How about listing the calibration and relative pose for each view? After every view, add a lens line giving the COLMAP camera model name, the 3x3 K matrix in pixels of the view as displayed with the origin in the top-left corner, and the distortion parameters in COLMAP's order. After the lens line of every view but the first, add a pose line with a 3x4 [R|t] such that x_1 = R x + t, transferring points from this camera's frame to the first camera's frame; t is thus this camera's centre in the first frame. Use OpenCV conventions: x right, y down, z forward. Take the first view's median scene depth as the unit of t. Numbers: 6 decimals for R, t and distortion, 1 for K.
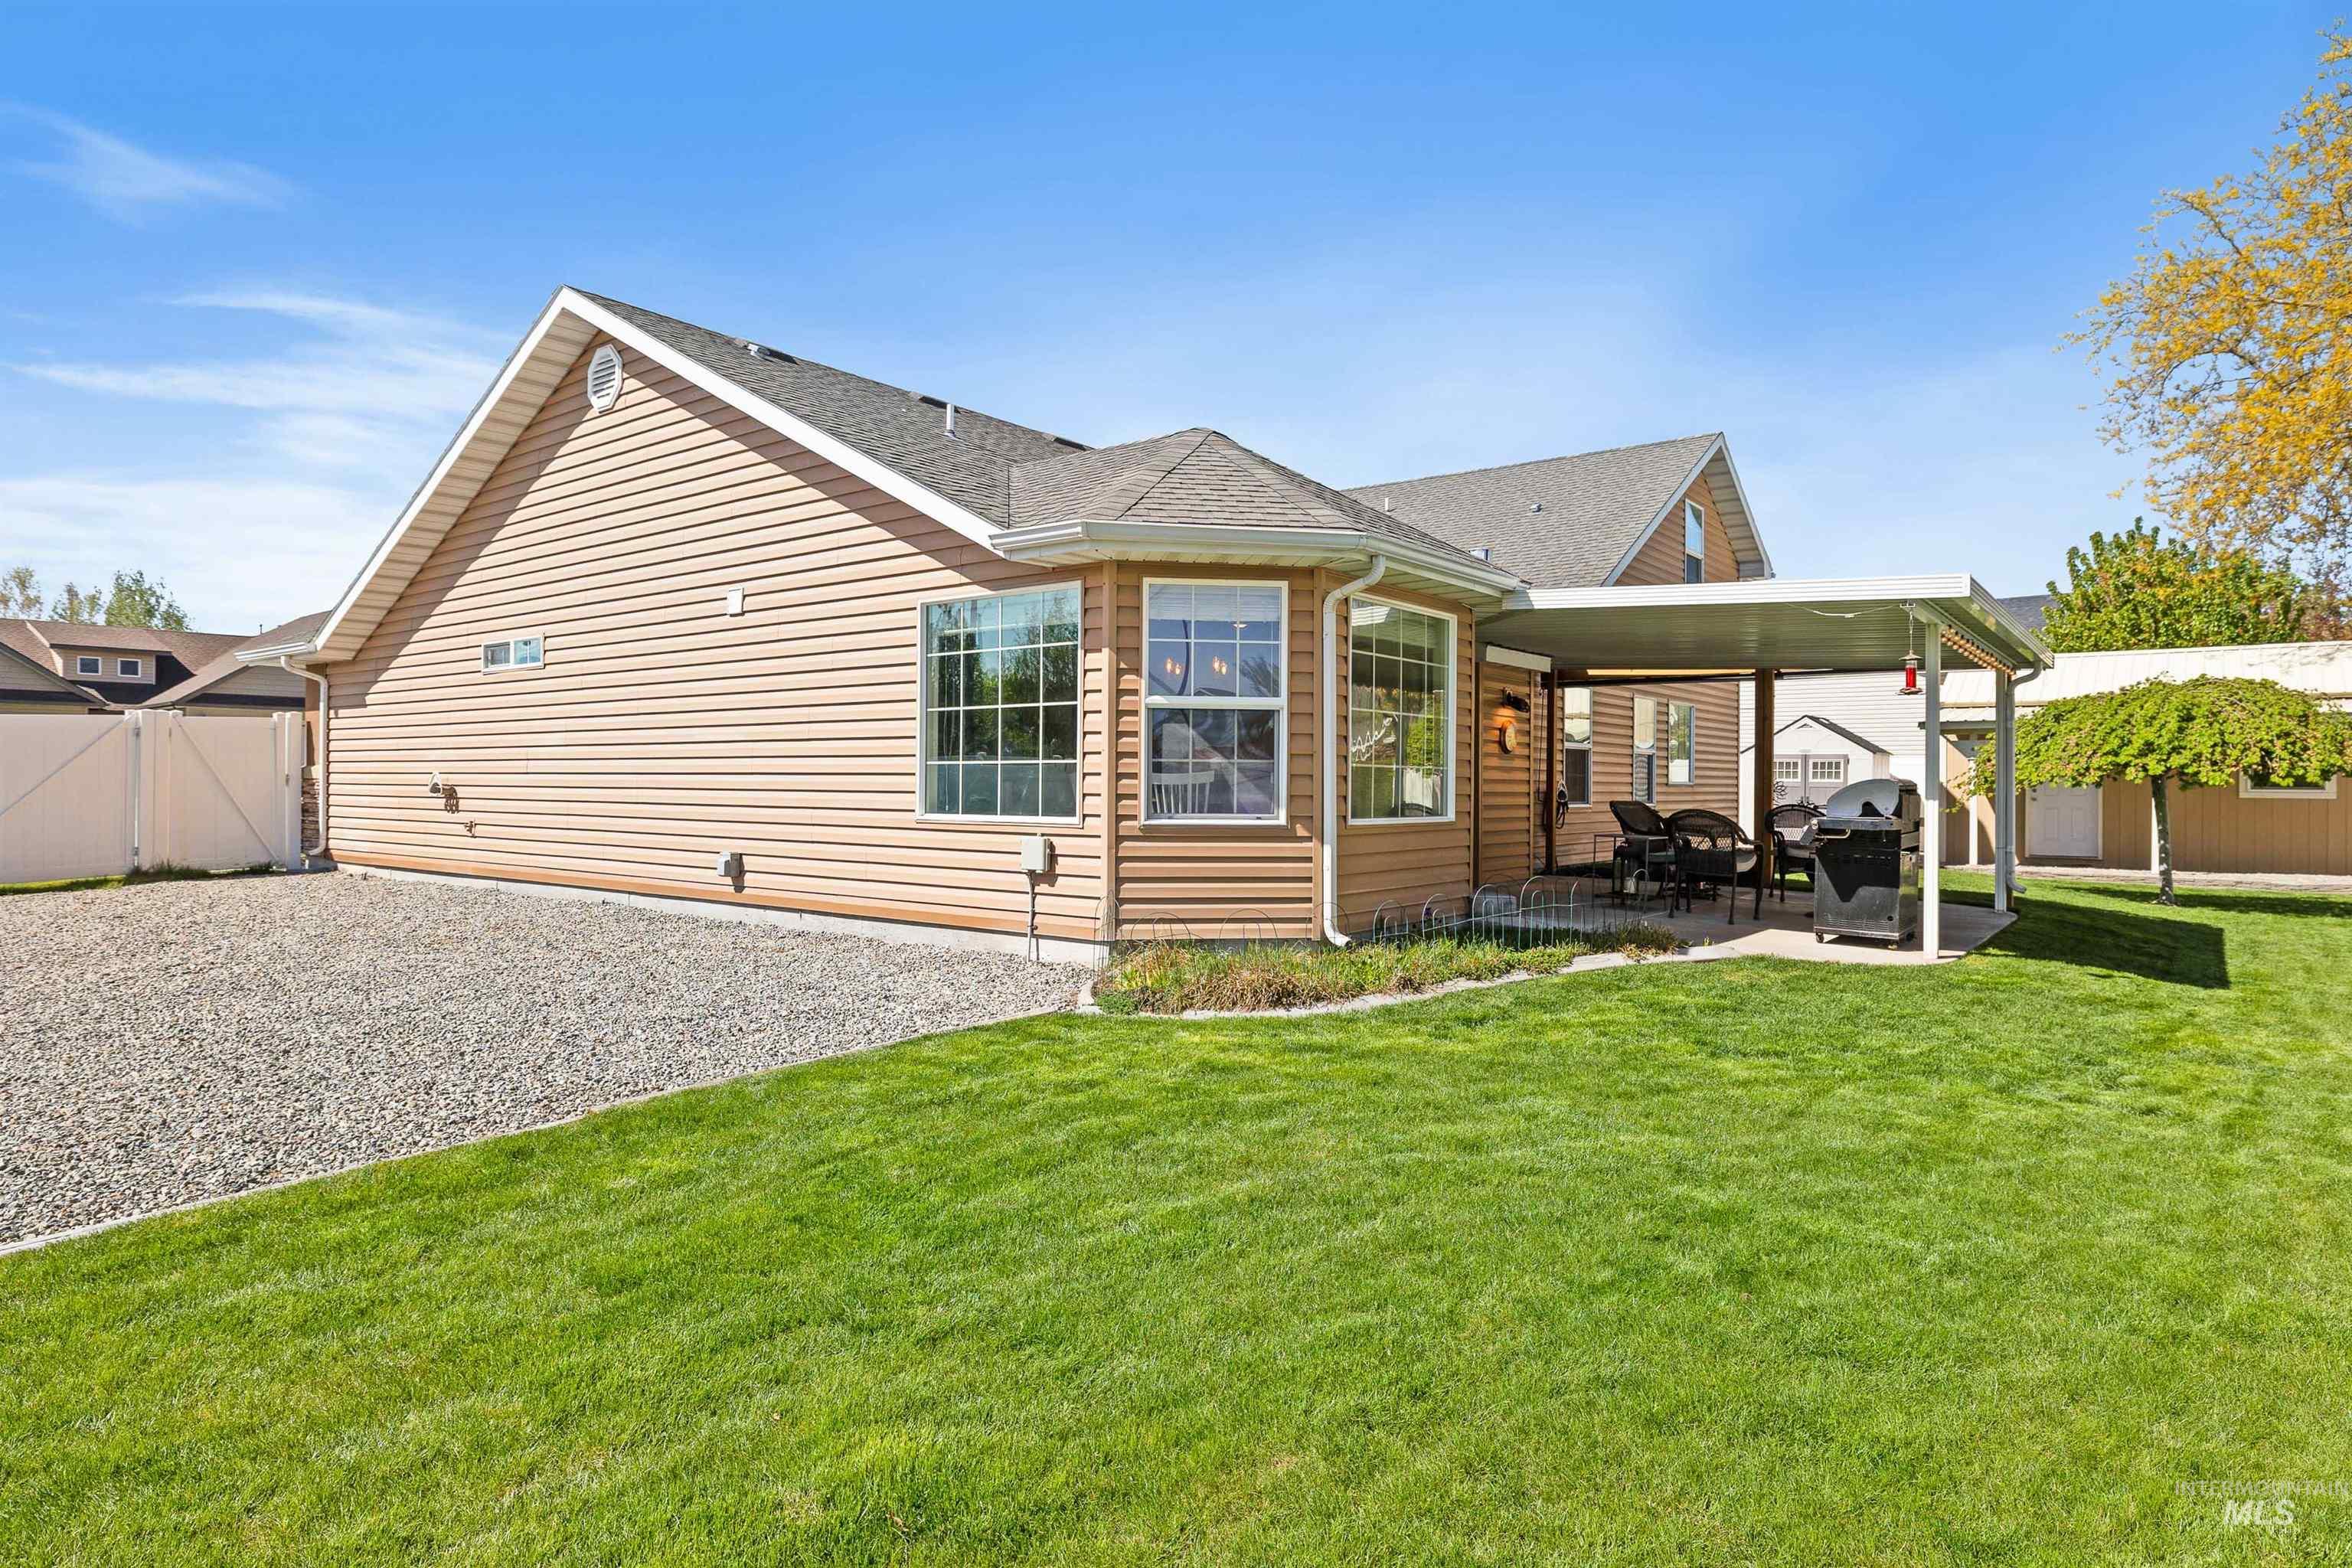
lens RADIAL K [[1321.8, 0, 1178.0], [0, 1321.8, 768.2], [0, 0, 1]] dist [-0.000579, -0.001982]
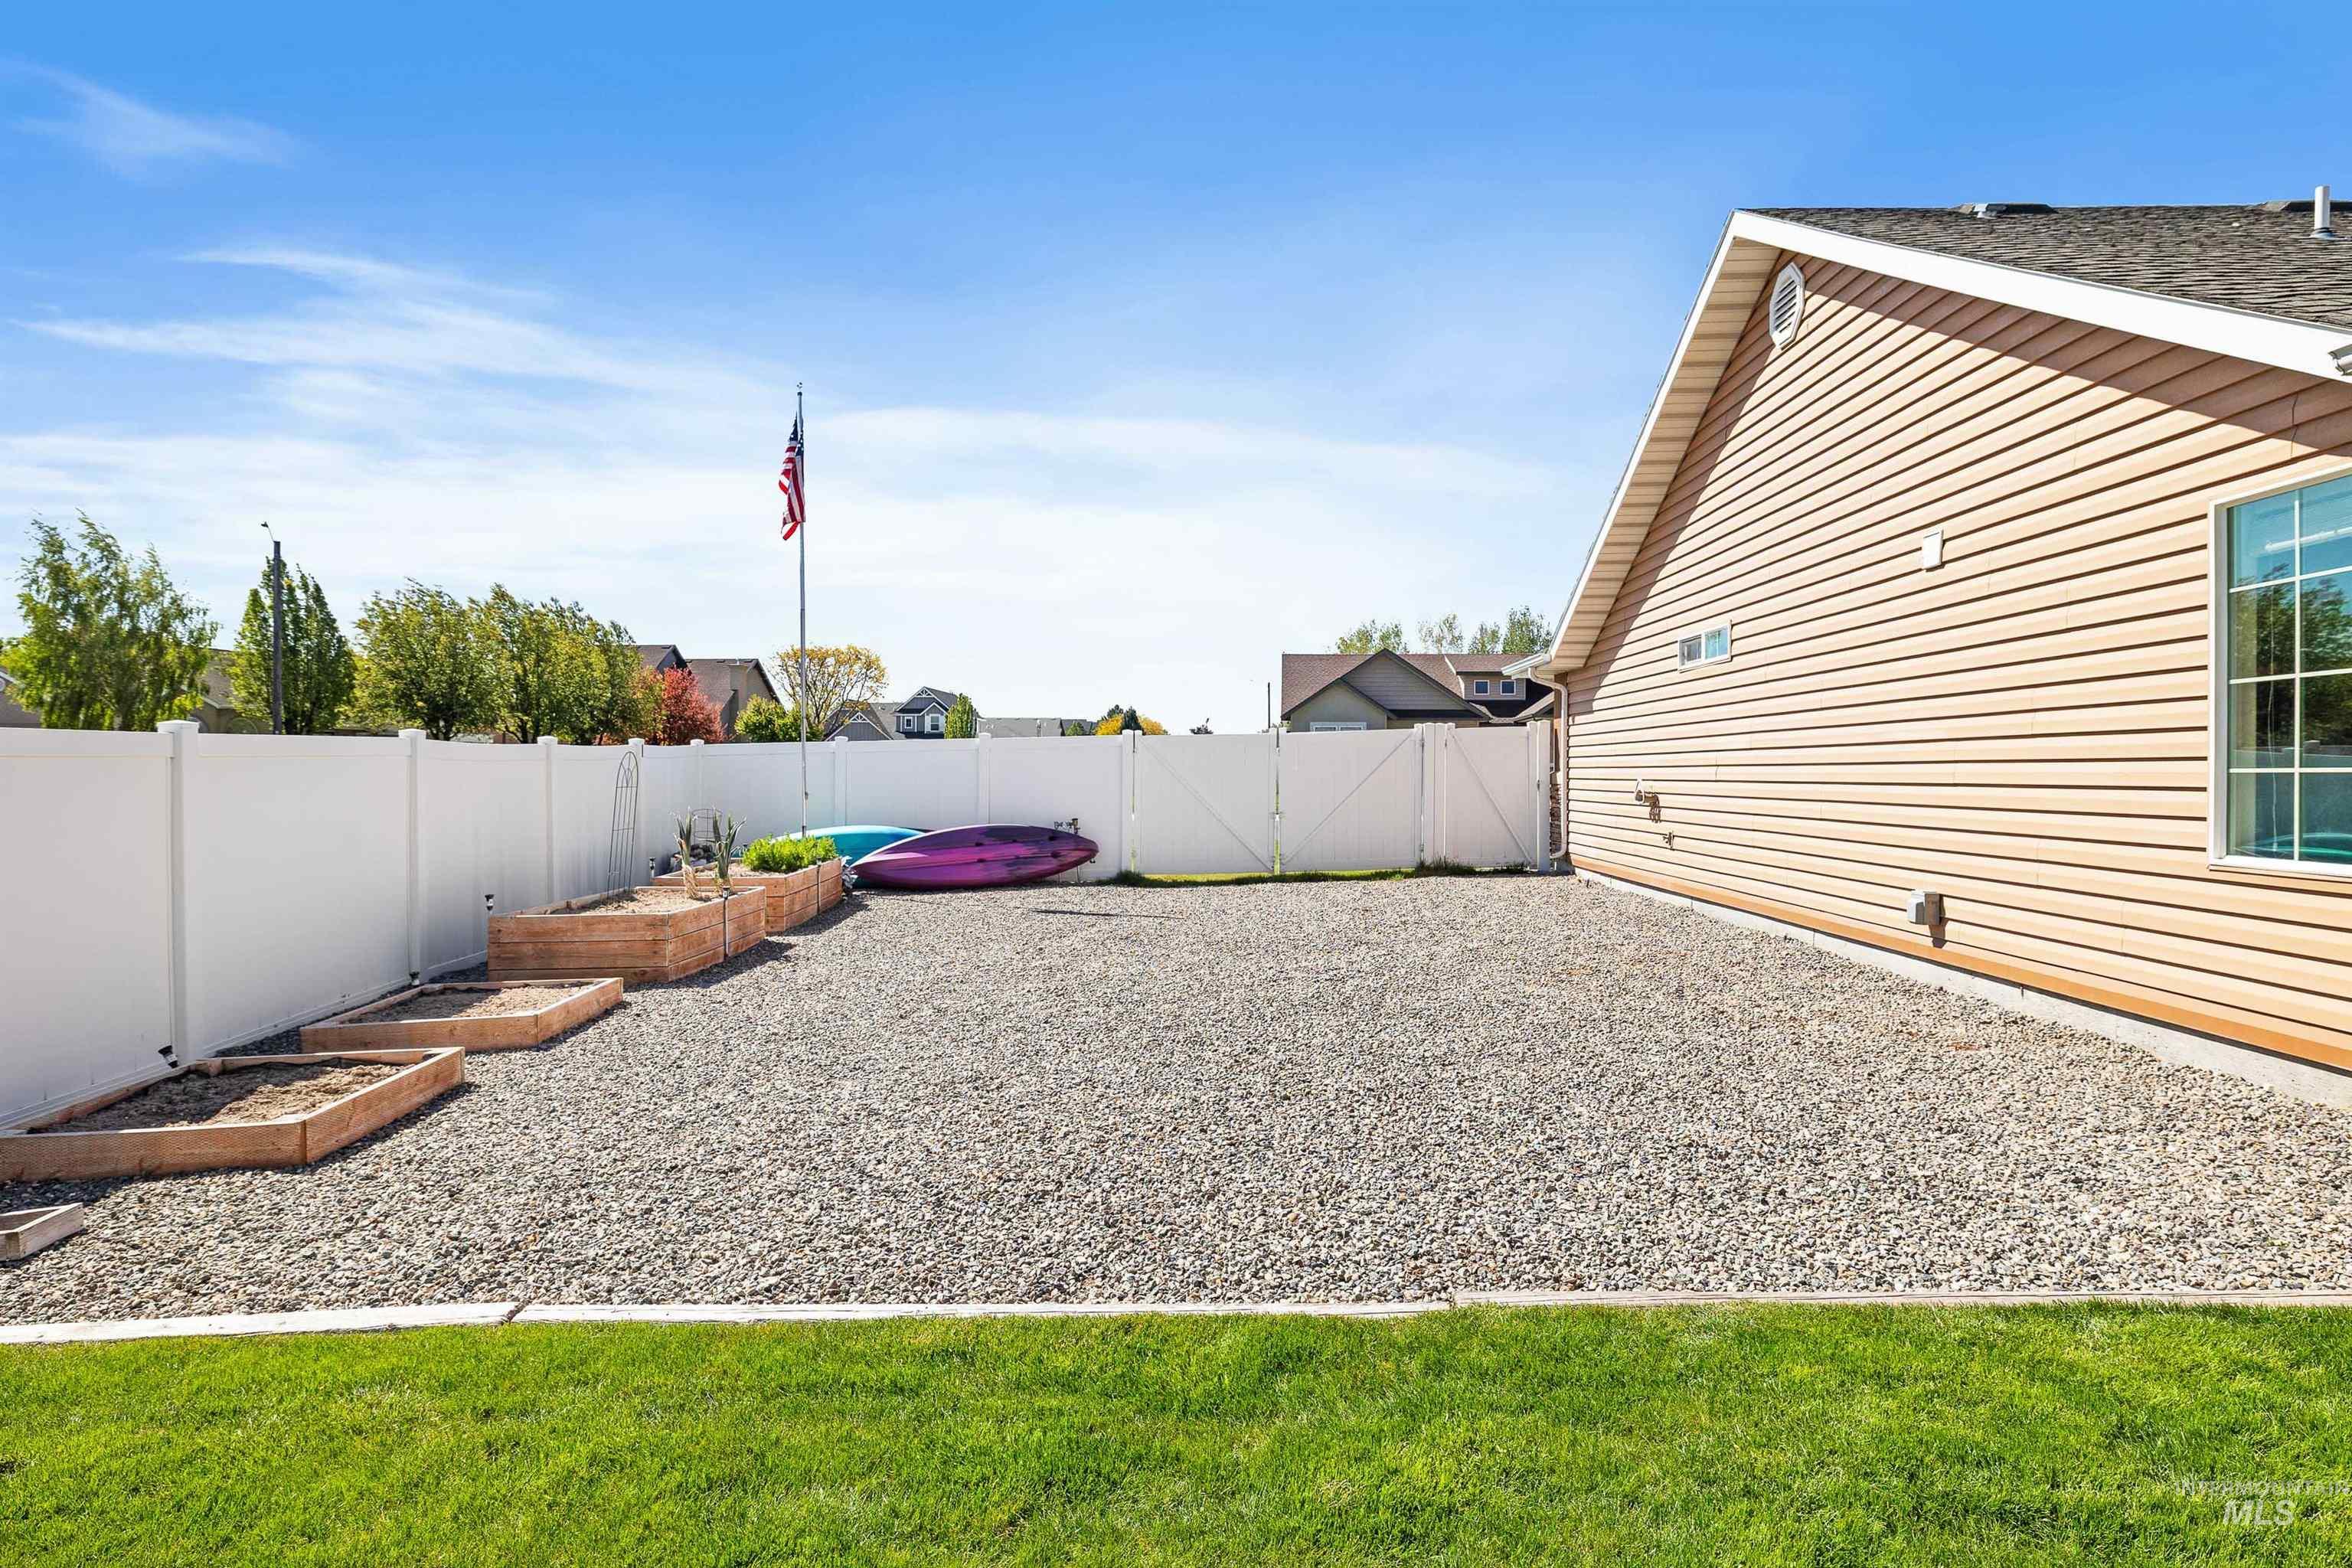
lens RADIAL K [[1321.8, 0, 1178.0], [0, 1321.8, 768.2], [0, 0, 1]] dist [-0.000579, -0.001982]
pose [[0.590218, -0.006454, -0.807218, 0.008590], [0.007138, 0.999971, -0.002776, -0.005174], [0.807212, -0.004123, 0.590247, 0.198383]]
